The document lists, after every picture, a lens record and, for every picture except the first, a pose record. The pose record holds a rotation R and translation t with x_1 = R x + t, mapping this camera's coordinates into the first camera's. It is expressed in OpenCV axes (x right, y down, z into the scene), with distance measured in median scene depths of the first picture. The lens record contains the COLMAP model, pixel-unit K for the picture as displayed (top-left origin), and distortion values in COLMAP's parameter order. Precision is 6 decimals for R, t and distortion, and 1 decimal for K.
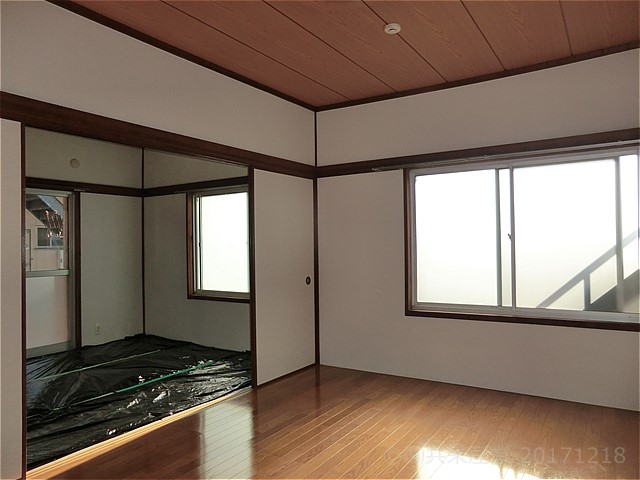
lens RADIAL K [[454.9, 0, 320.0], [0, 454.9, 240.0], [0, 0, 1]] dist [-0.008430, -0.000467]
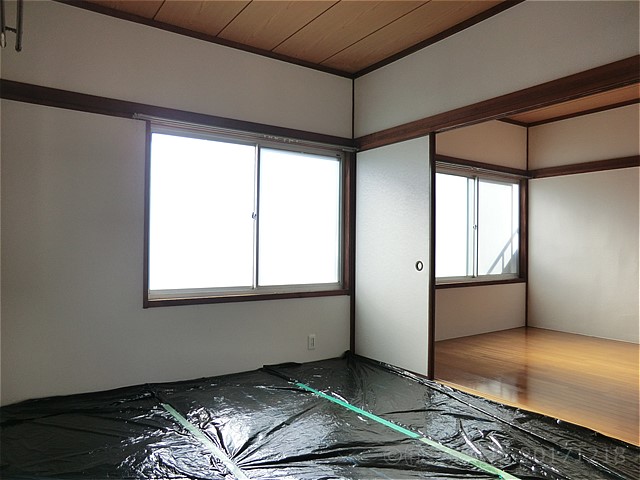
lens RADIAL K [[454.9, 0, 320.0], [0, 454.9, 240.0], [0, 0, 1]] dist [-0.008430, -0.000467]
pose [[0.382665, 0.009422, 0.923839, -1.084069], [-0.042257, 0.999080, 0.007314, 0.035372], [-0.922920, -0.041837, 0.382711, 0.823610]]
